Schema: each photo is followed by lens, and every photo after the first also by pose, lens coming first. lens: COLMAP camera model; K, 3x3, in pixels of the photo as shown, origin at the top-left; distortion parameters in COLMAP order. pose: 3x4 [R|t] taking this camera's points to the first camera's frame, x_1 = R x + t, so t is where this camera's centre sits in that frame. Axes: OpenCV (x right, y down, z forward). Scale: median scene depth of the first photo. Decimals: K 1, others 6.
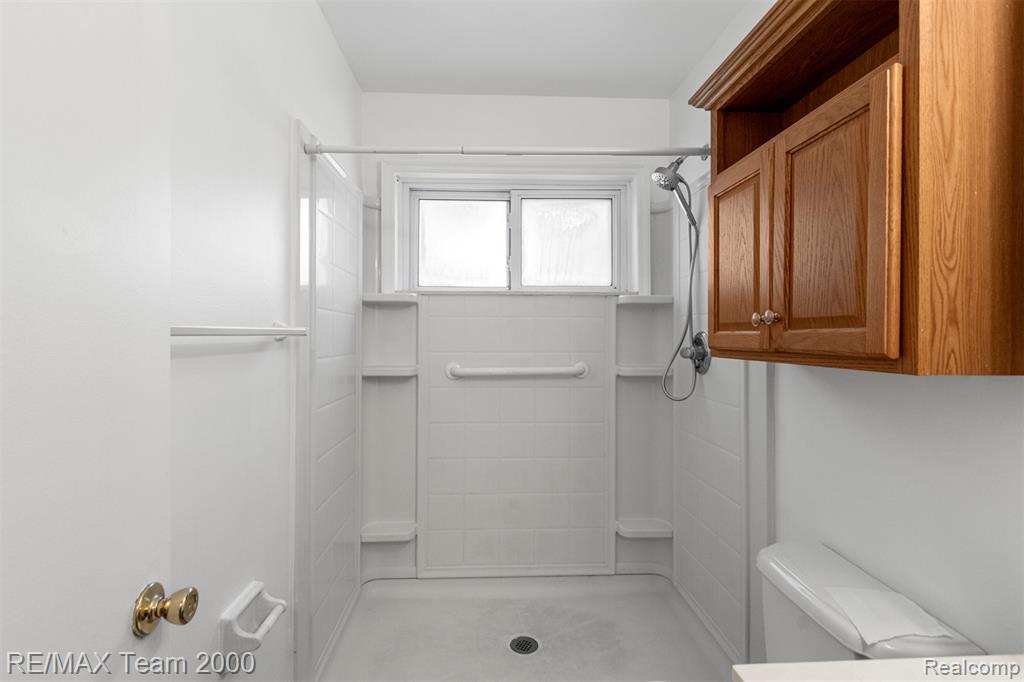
lens RADIAL K [[474.0, 0, 504.0], [0, 474.0, 338.7], [0, 0, 1]] dist [0.000954, 0.000297]
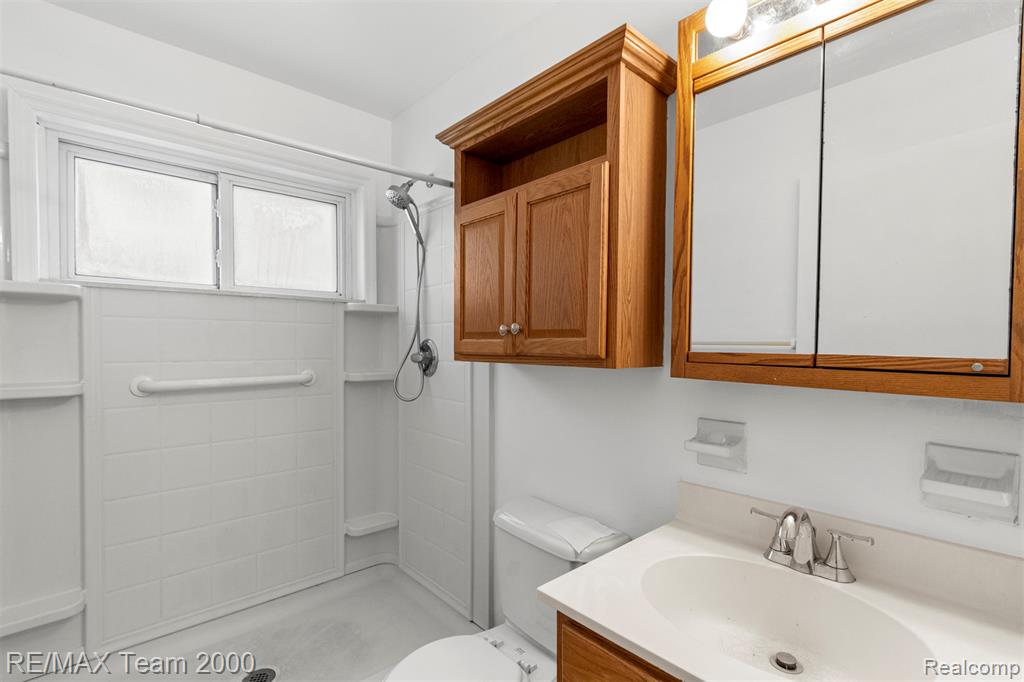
lens RADIAL K [[459.8, 0, 507.5], [0, 459.8, 358.0], [0, 0, 1]] dist [0.001566, -0.000054]
pose [[0.784835, -0.018336, 0.619433, -0.119463], [0.000940, 0.999596, 0.028398, -0.000480], [-0.619704, -0.021705, 0.784536, 0.015119]]
